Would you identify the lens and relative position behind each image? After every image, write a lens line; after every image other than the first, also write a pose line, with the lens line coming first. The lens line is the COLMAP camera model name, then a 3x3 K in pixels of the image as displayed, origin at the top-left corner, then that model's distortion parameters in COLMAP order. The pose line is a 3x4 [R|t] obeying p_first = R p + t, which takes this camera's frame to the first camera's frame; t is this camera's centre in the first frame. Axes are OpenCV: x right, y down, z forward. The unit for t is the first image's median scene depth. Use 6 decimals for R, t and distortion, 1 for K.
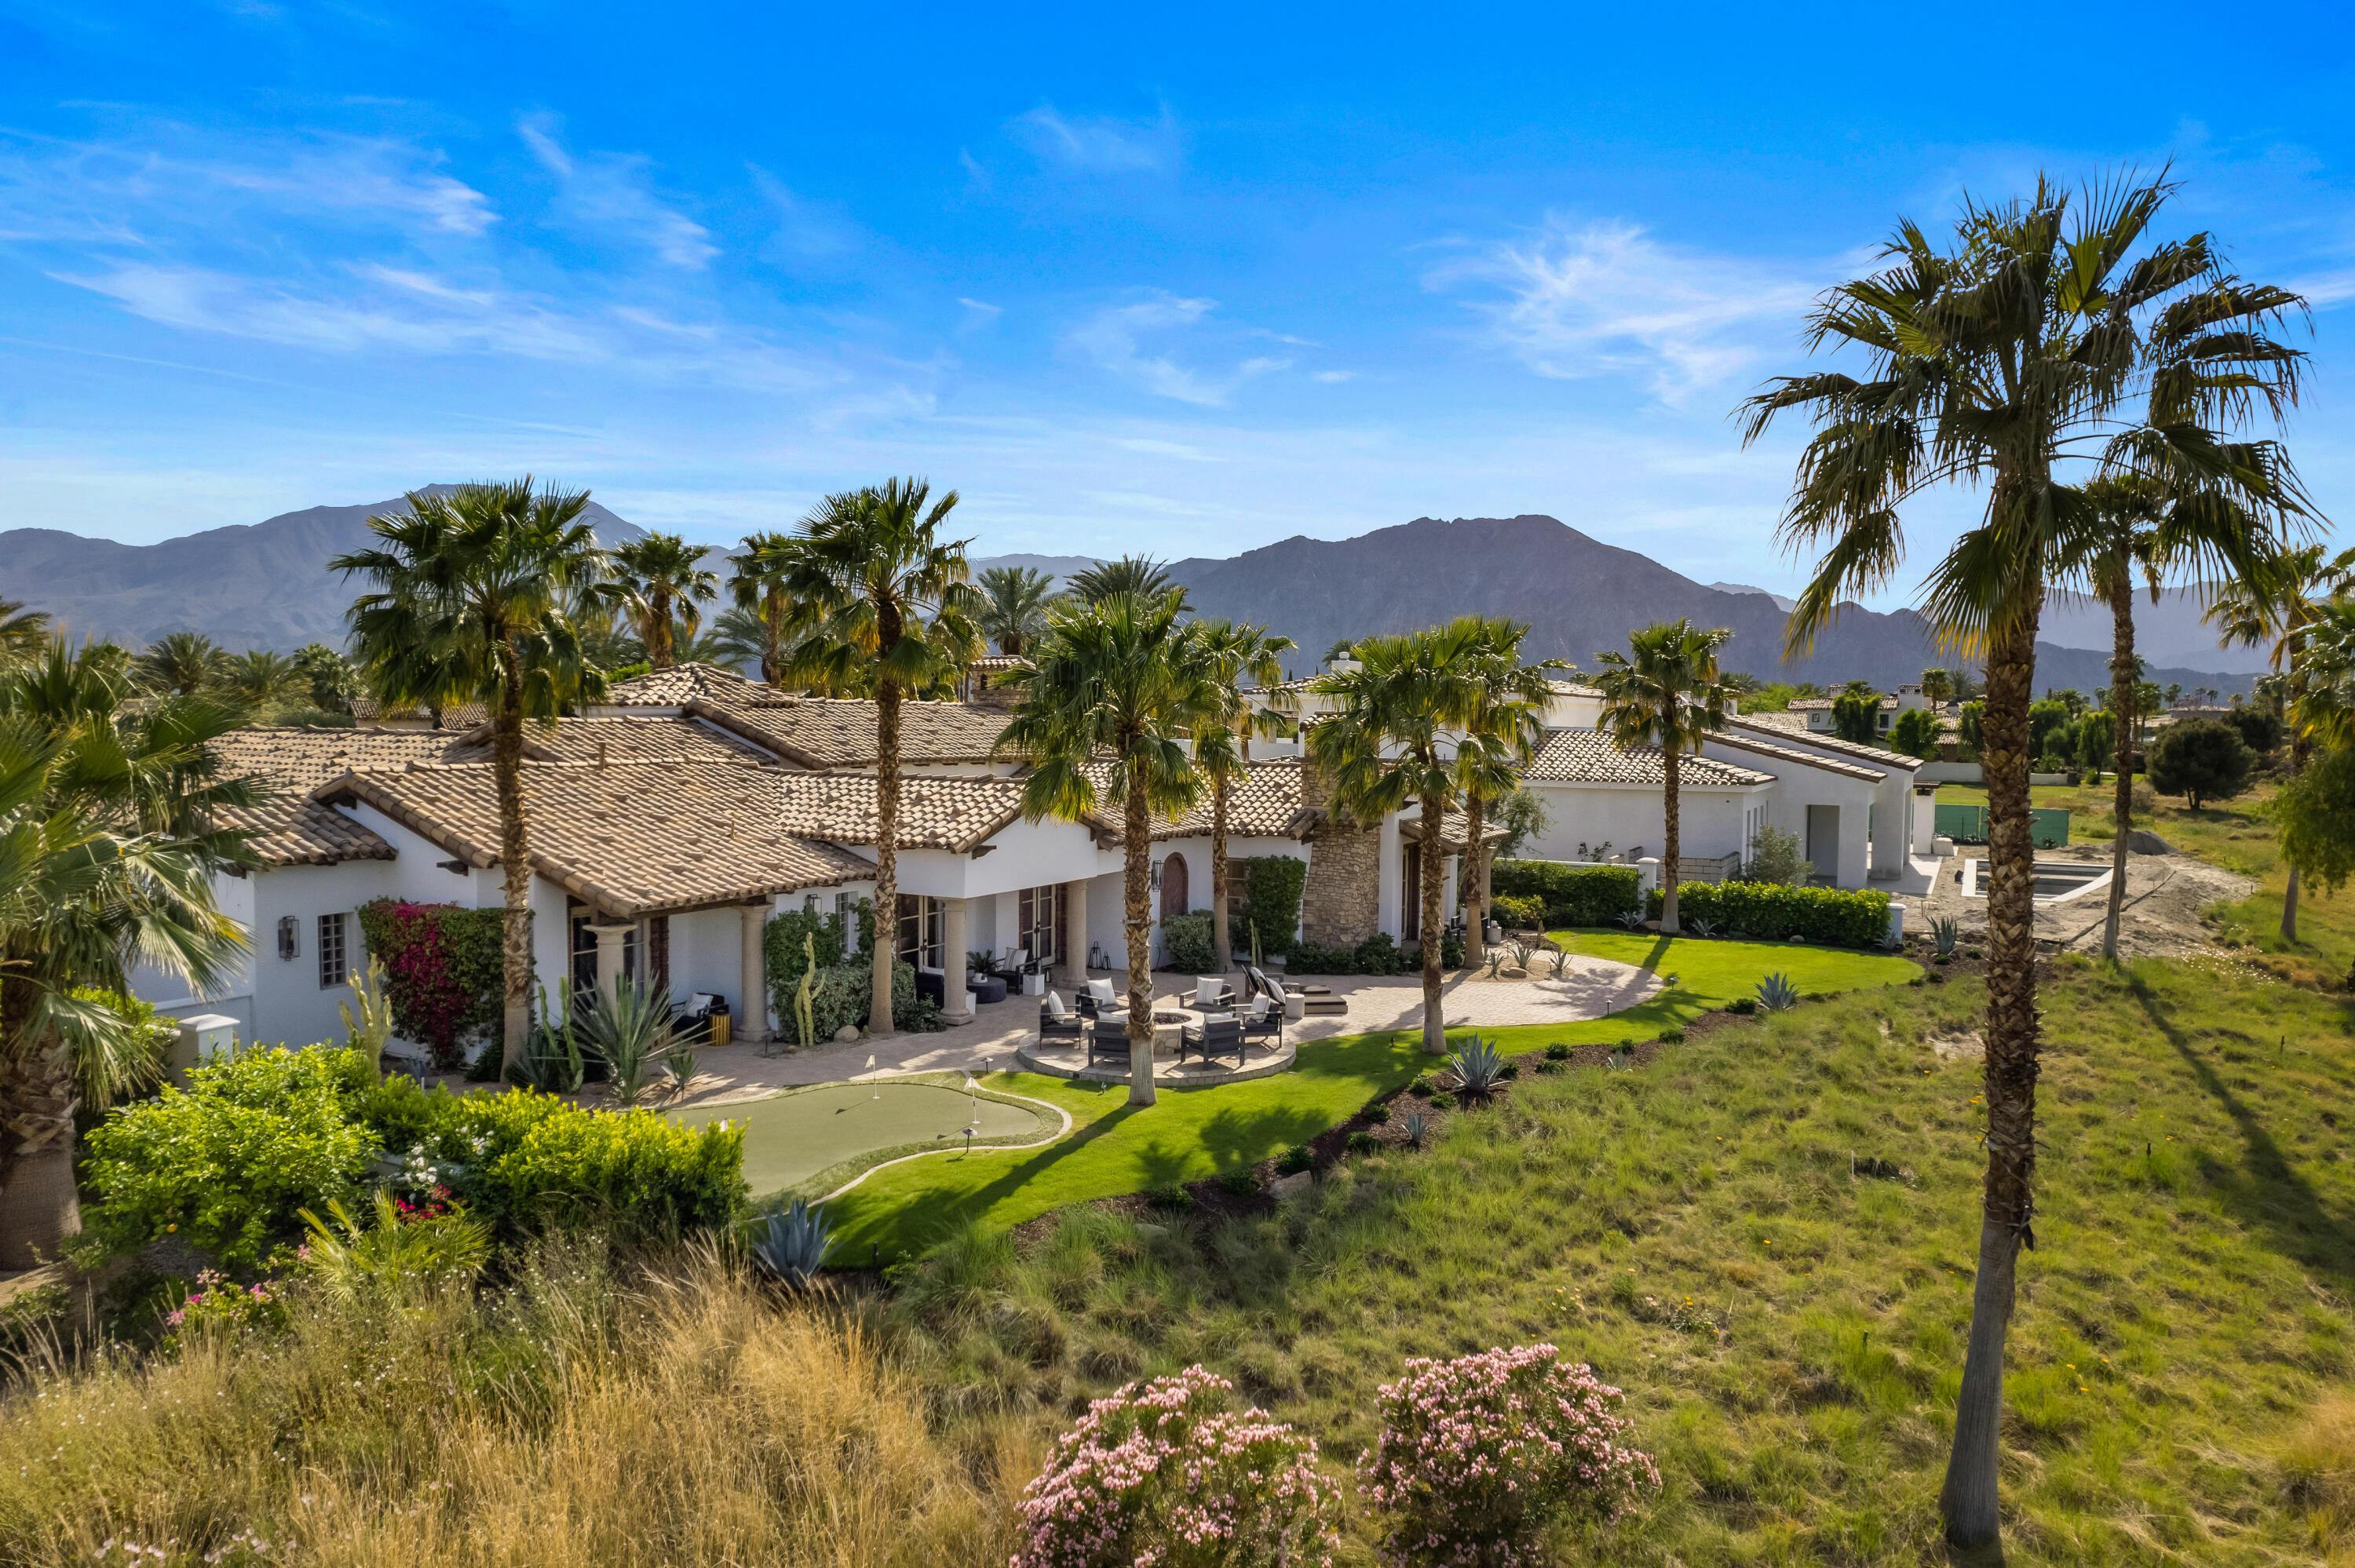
lens RADIAL K [[1482.4, 0, 1177.5], [0, 1482.4, 784.0], [0, 0, 1]] dist [-0.045899, 0.001607]
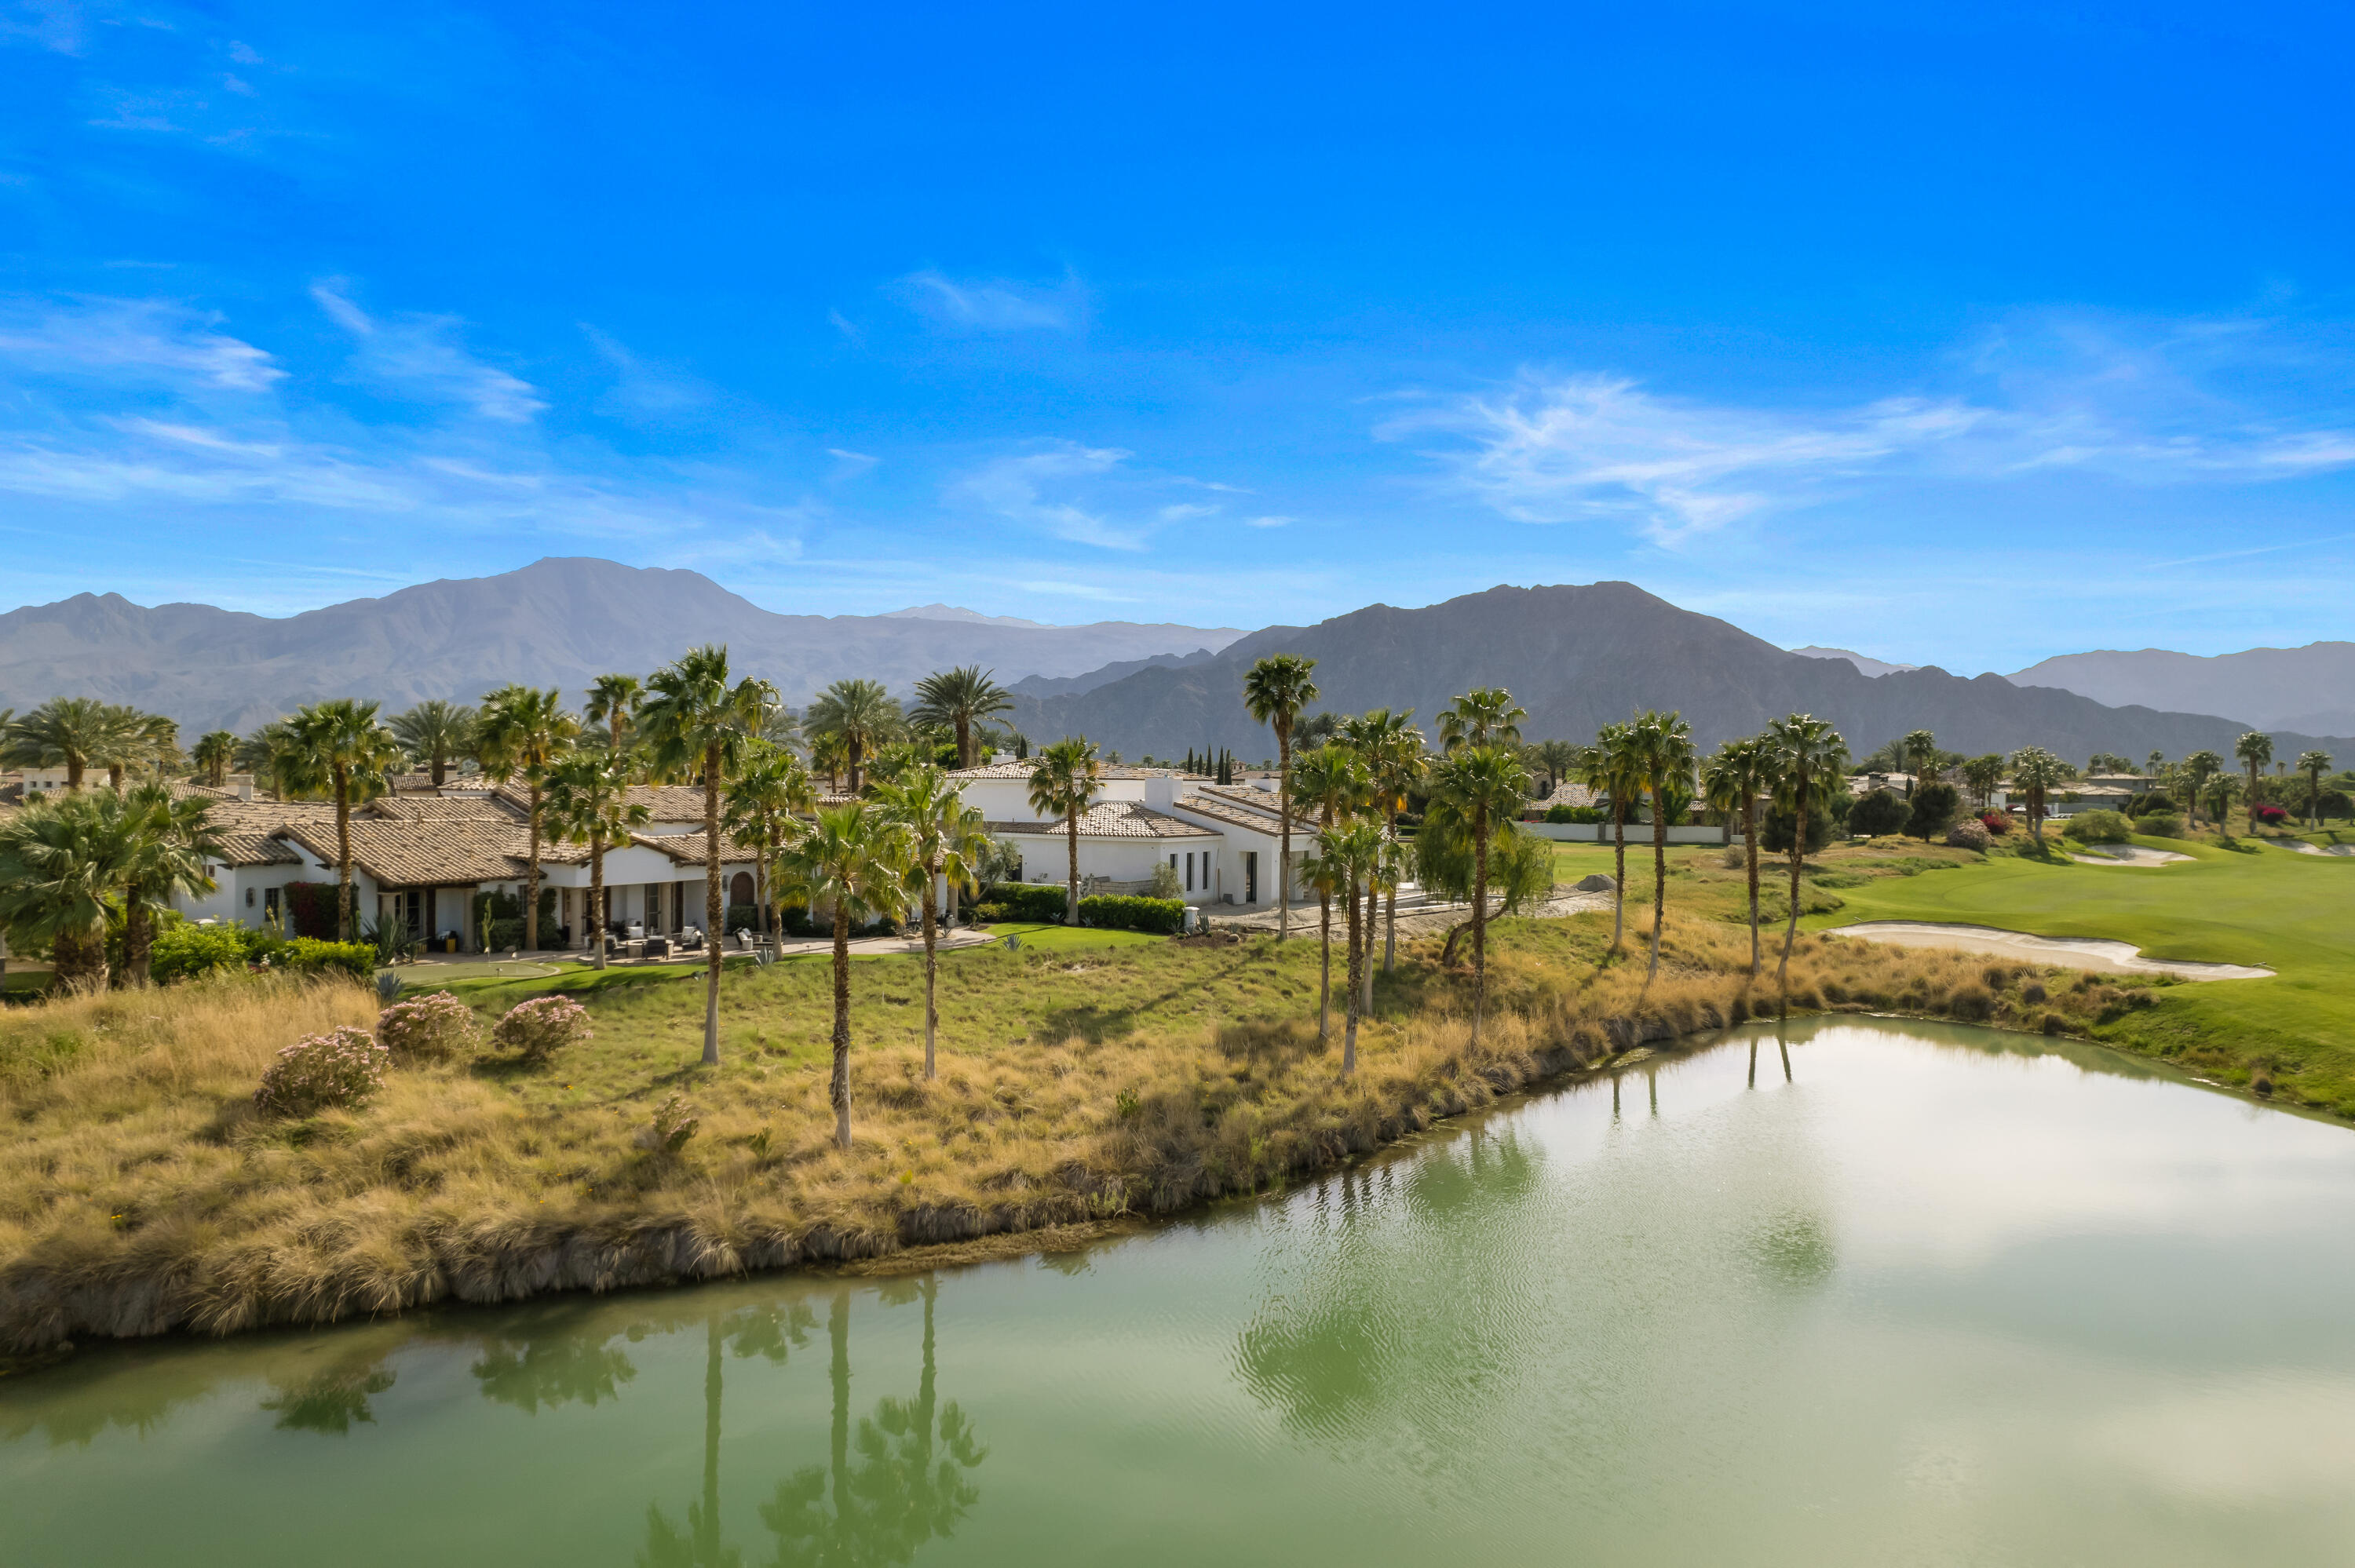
lens RADIAL K [[1526.9, 0, 1213.9], [0, 1526.9, 783.2], [0, 0, 1]] dist [-0.027373, 0.002674]
pose [[0.997958, -0.000161, -0.063868, 0.898756], [-0.002653, 0.999030, -0.043961, 0.024002], [0.063813, 0.044041, 0.996990, -1.089380]]
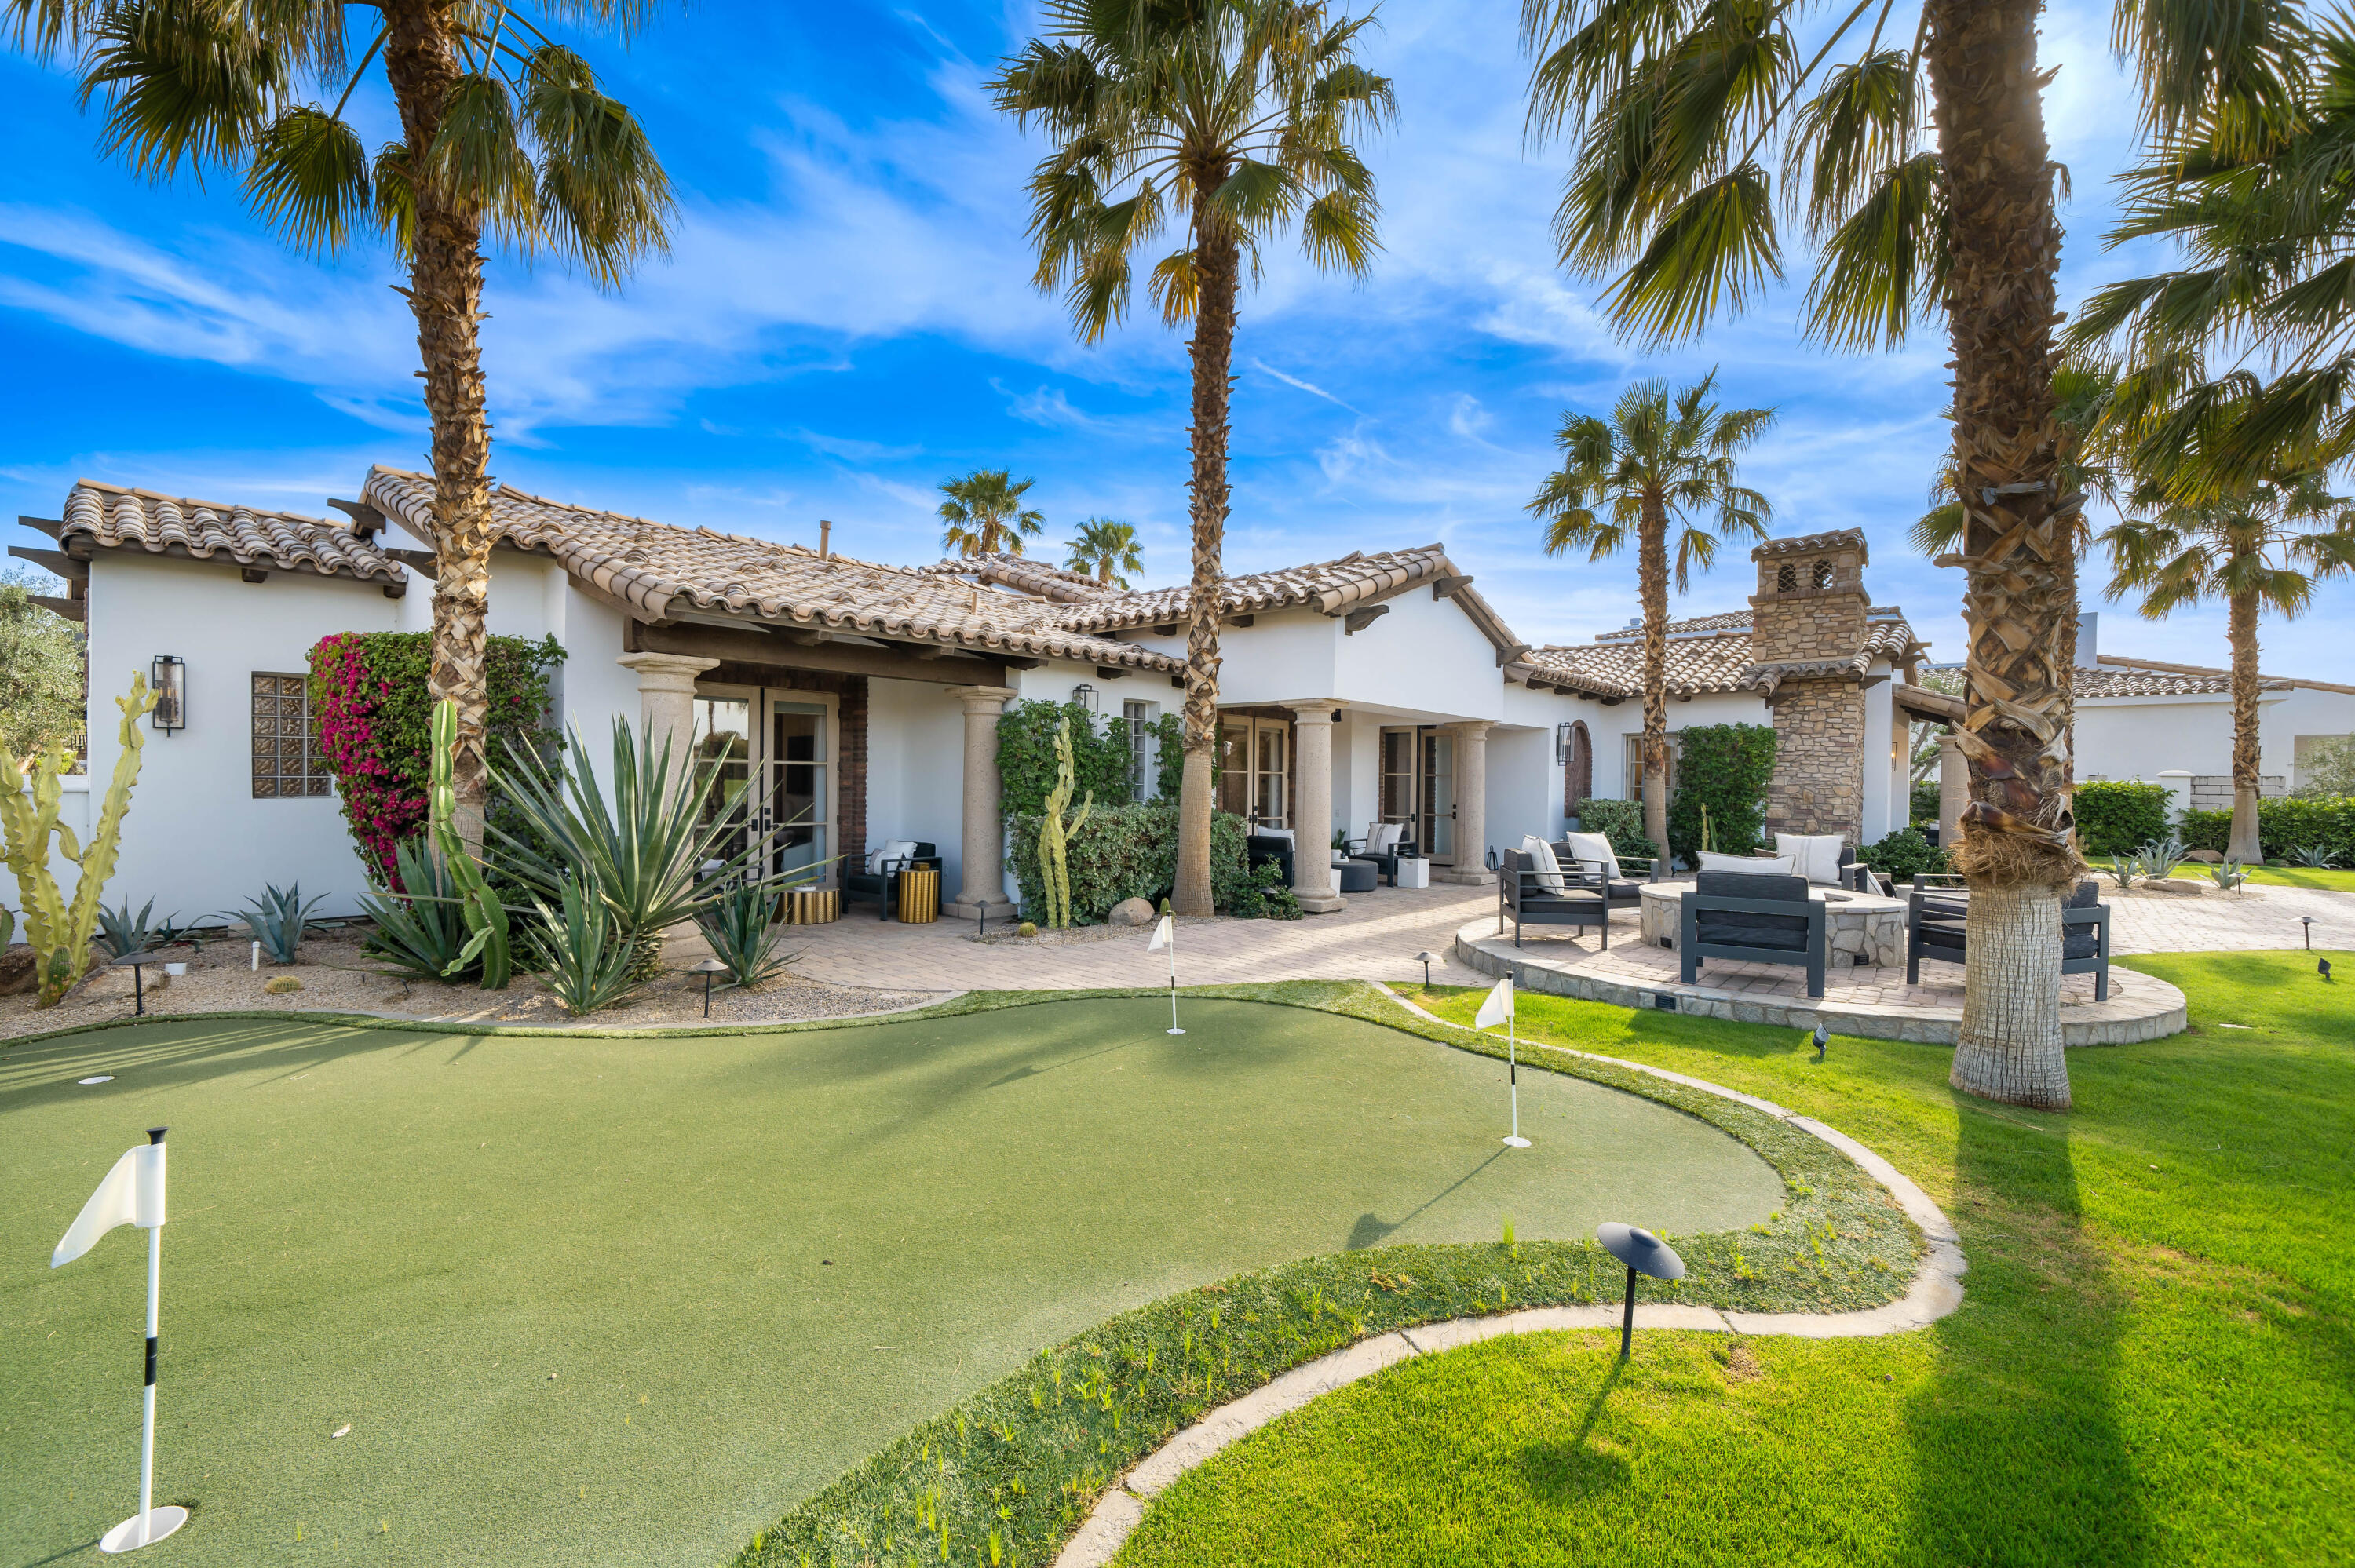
lens RADIAL K [[975.5, 0, 1157.4], [0, 975.5, 780.3], [0, 0, 1]] dist [-0.000475, 0.000262]
pose [[0.971639, -0.001462, -0.236463, -0.123142], [-0.008547, 0.999110, -0.041297, 0.131184], [0.236313, 0.042147, 0.970763, 0.622423]]
